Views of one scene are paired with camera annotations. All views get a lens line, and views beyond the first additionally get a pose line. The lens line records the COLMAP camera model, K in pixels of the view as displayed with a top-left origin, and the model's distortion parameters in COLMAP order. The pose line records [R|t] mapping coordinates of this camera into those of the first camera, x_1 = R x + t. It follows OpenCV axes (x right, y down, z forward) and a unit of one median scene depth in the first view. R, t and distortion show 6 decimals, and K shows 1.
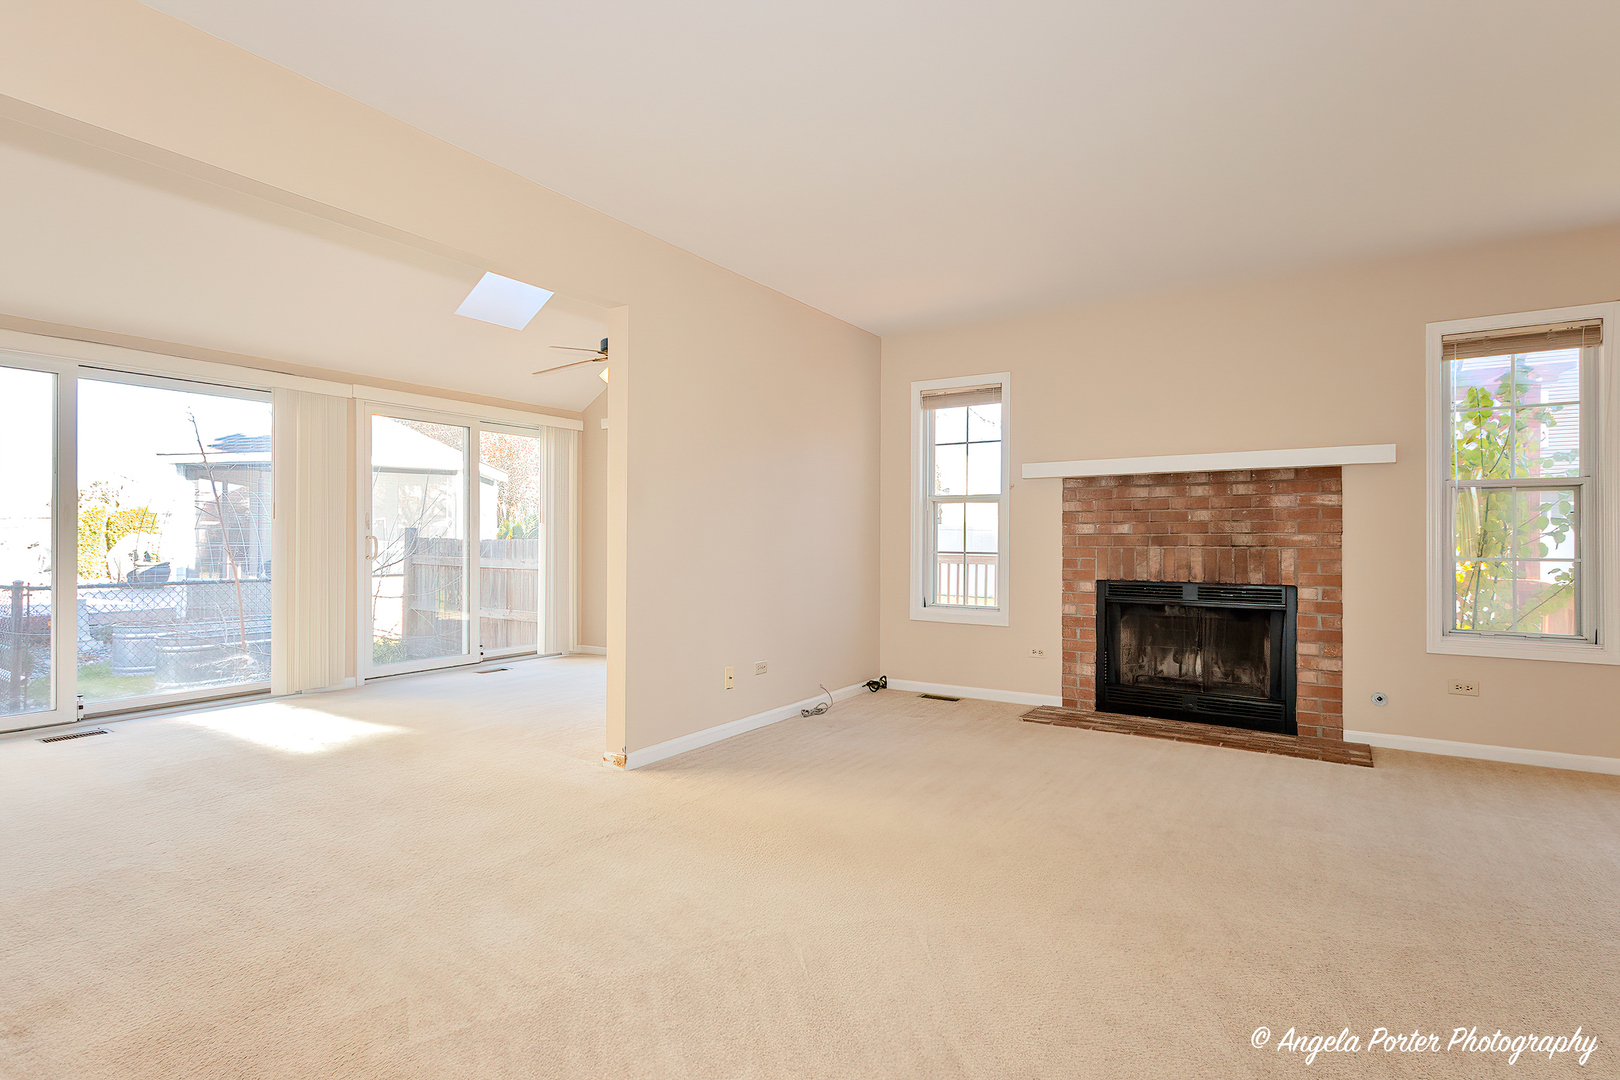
lens RADIAL K [[781.5, 0, 815.0], [0, 781.5, 534.5], [0, 0, 1]] dist [0.009468, -0.000009]
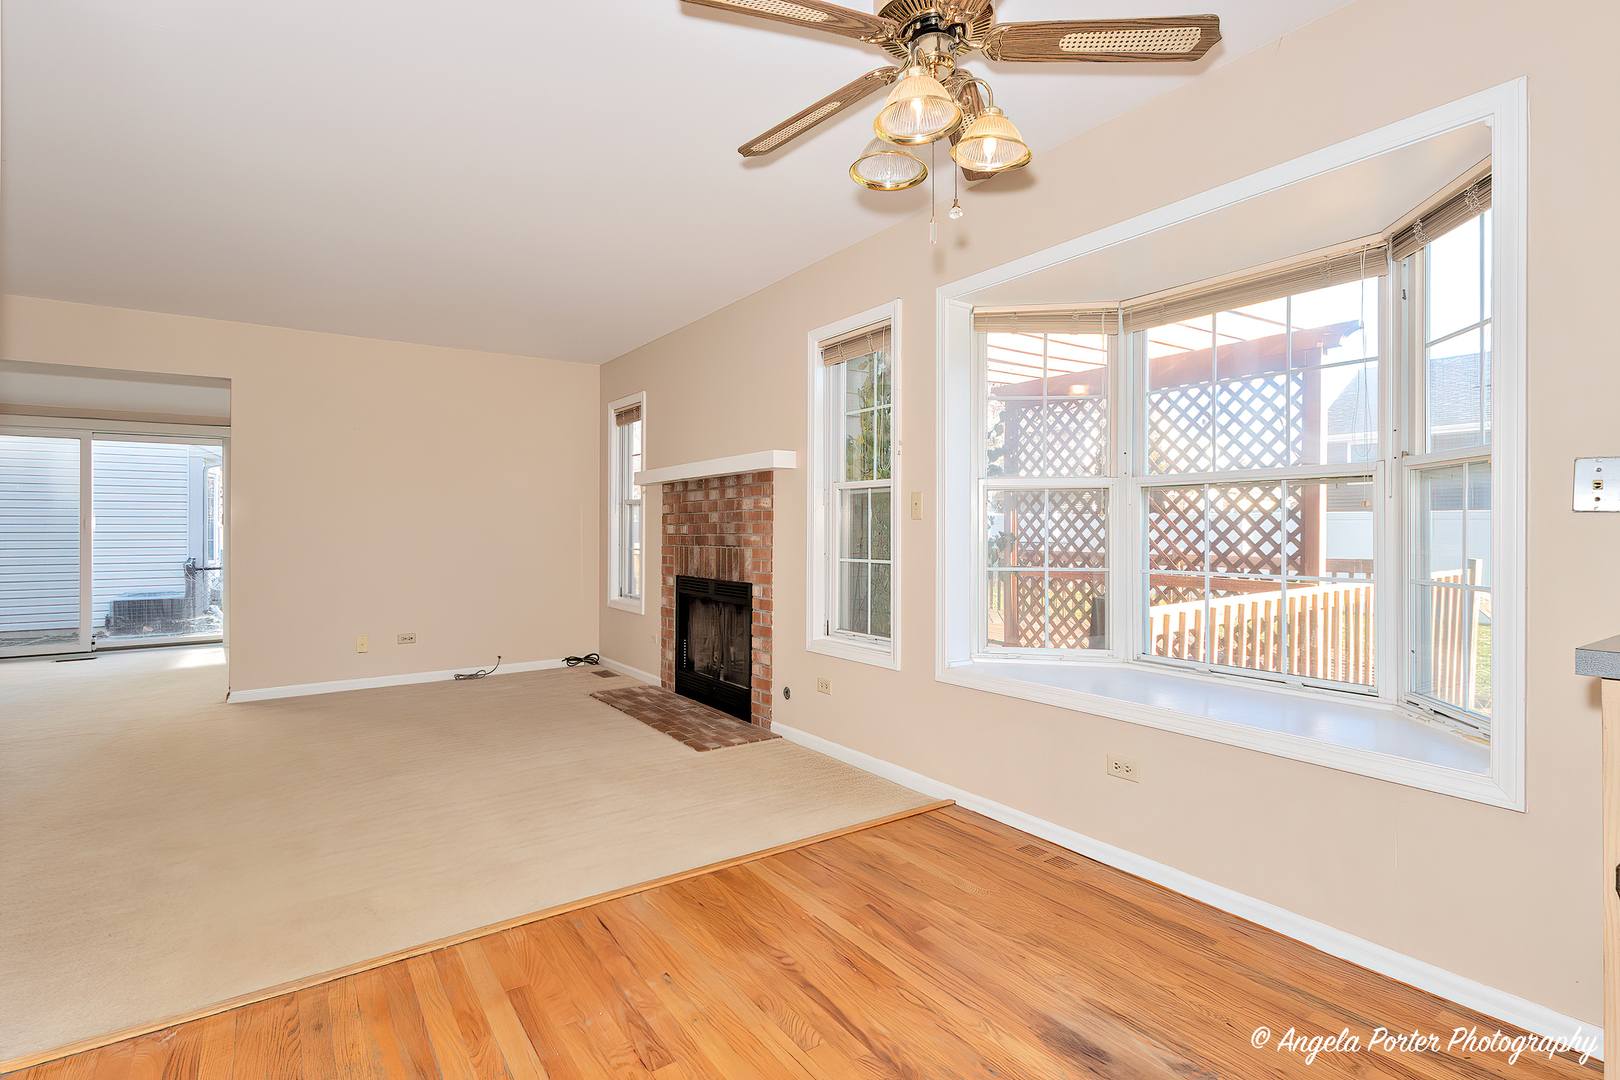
lens RADIAL K [[781.5, 0, 812.9], [0, 781.5, 530.2], [0, 0, 1]] dist [0.009468, -0.000009]
pose [[0.928311, -0.004447, -0.371777, 0.962473], [0.006106, 0.999976, 0.003286, -0.008645], [0.371754, -0.005320, 0.928316, 0.042746]]
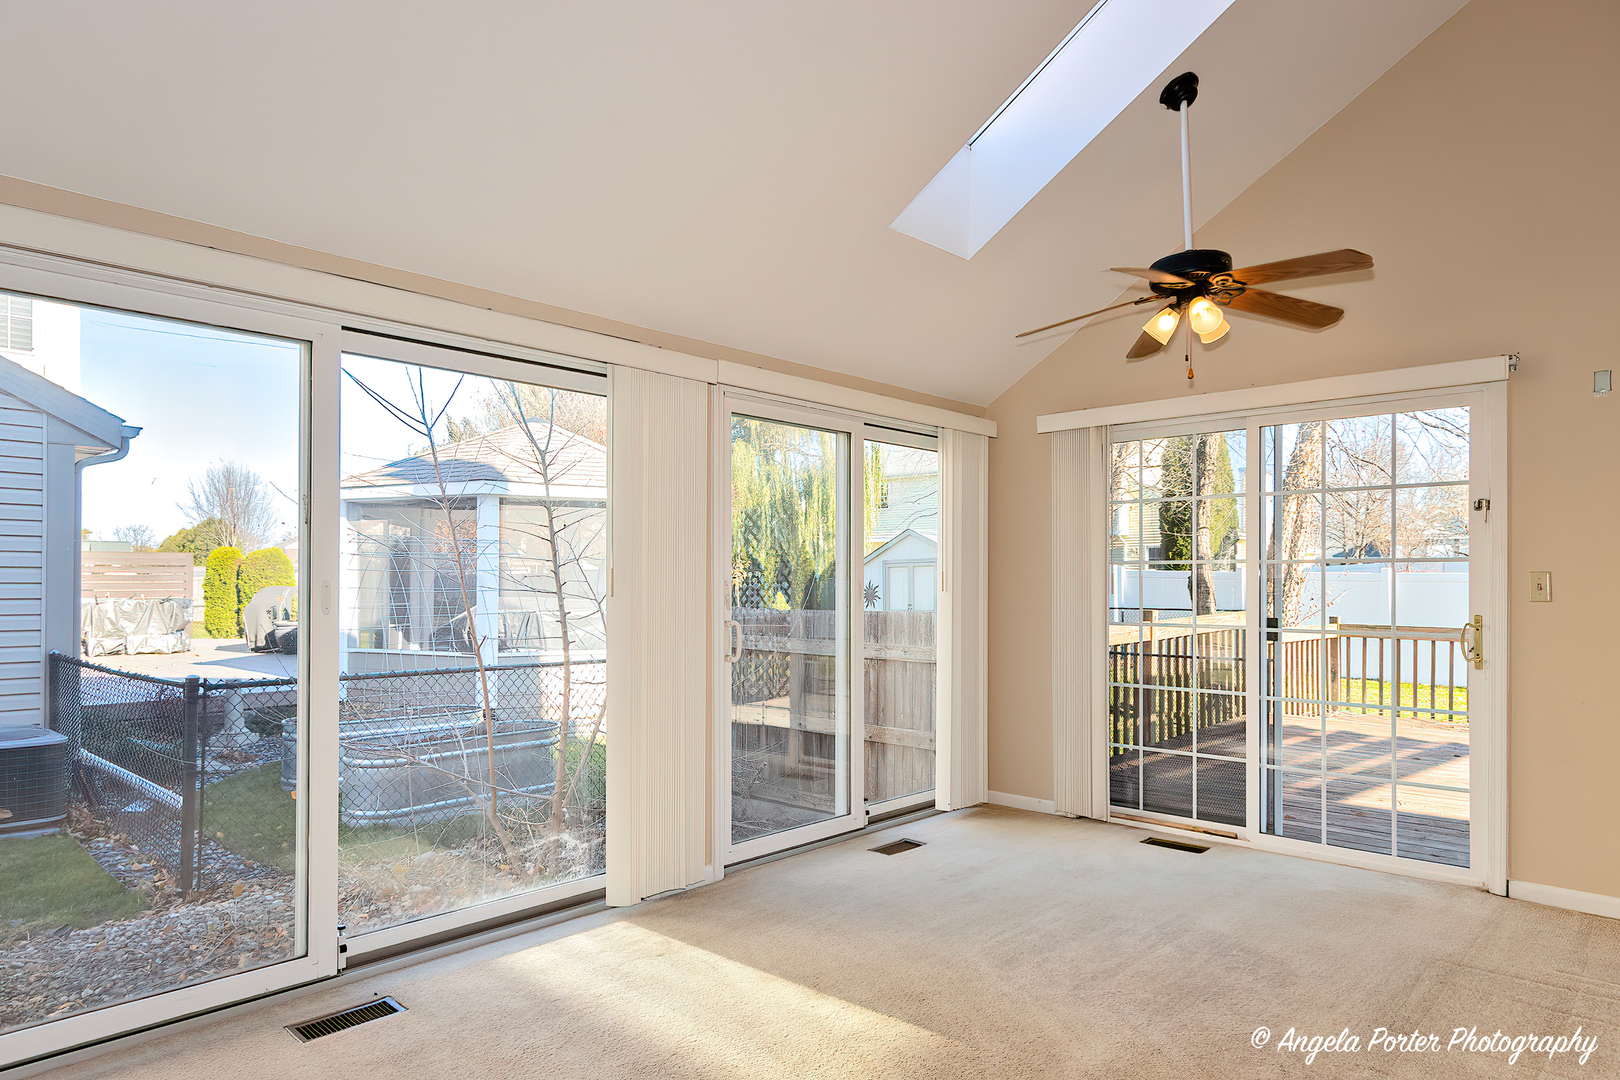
lens RADIAL K [[975.7, 0, 826.7], [0, 975.7, 577.1], [0, 0, 1]] dist [0.016658, -0.001642]
pose [[0.984703, -0.001073, -0.174240, -0.438136], [0.001028, 0.999999, -0.000348, -0.035152], [0.174240, 0.000164, 0.984703, 0.351704]]
